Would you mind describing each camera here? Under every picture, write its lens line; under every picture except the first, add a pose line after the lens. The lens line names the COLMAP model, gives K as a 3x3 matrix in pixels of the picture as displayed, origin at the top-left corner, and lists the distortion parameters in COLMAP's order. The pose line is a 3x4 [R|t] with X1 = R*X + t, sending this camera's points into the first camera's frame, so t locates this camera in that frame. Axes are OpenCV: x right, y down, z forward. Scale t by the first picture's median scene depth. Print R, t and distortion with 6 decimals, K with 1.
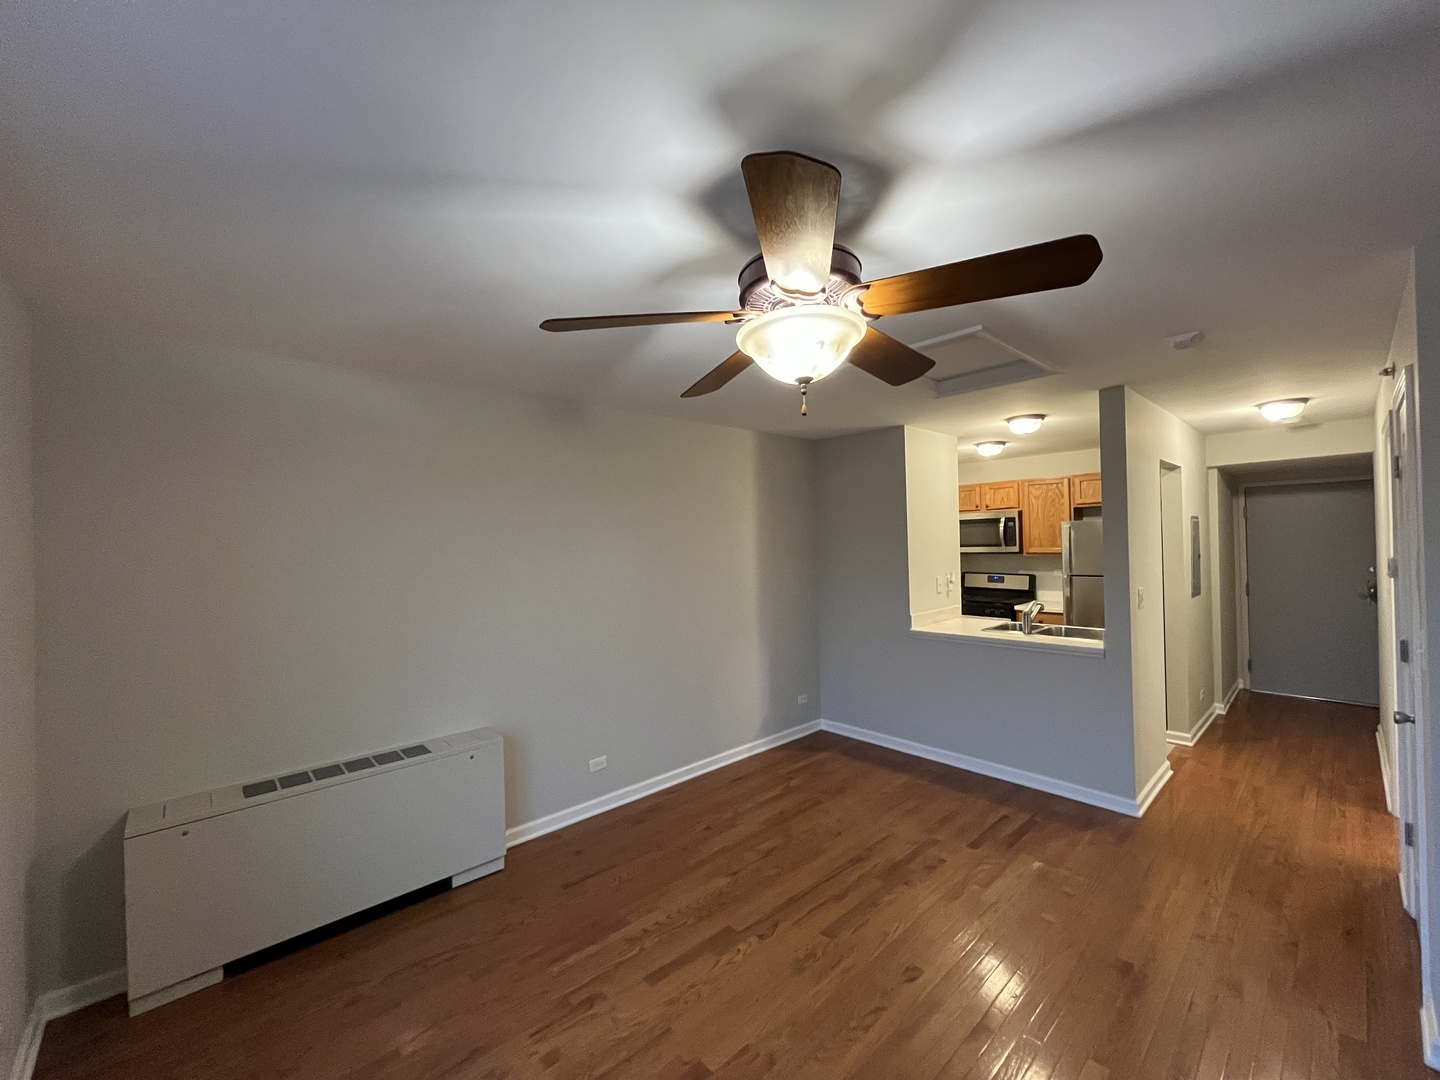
lens RADIAL K [[583.1, 0, 719.2], [0, 583.1, 537.3], [0, 0, 1]] dist [-0.005847, 0.000789]
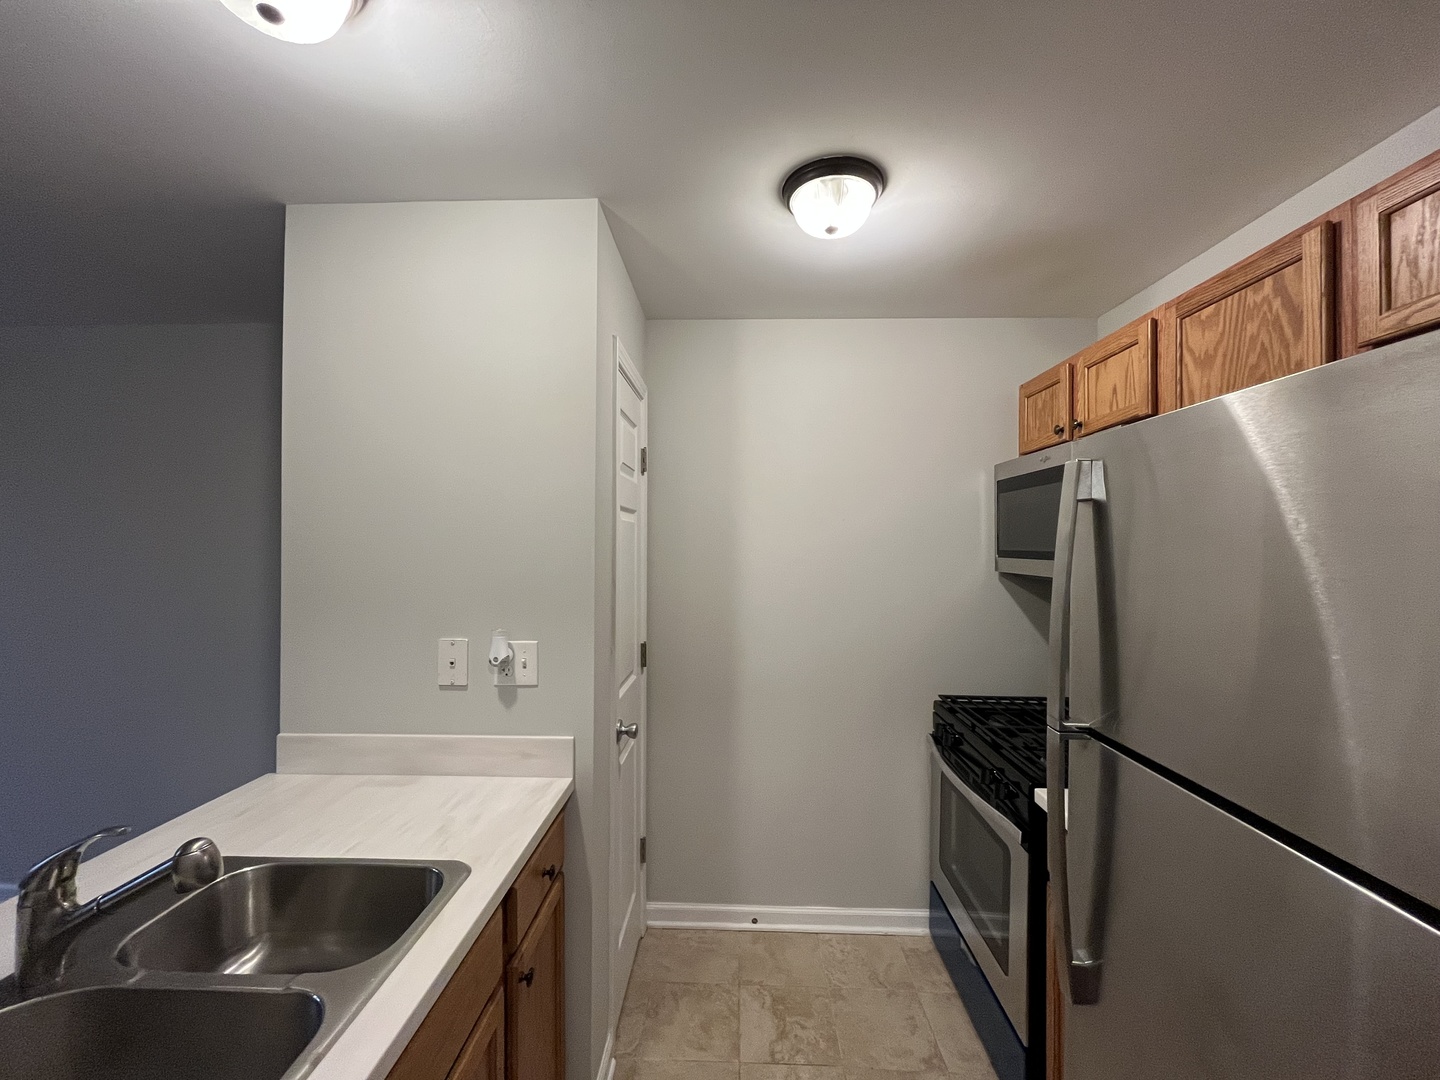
lens RADIAL K [[583.1, 0, 716.1], [0, 583.1, 538.6], [0, 0, 1]] dist [-0.005847, 0.000789]
pose [[0.713504, 0.019542, -0.700379, 0.956752], [-0.013744, 0.999809, 0.013895, 0.006047], [0.700517, -0.000288, 0.713636, 1.161990]]
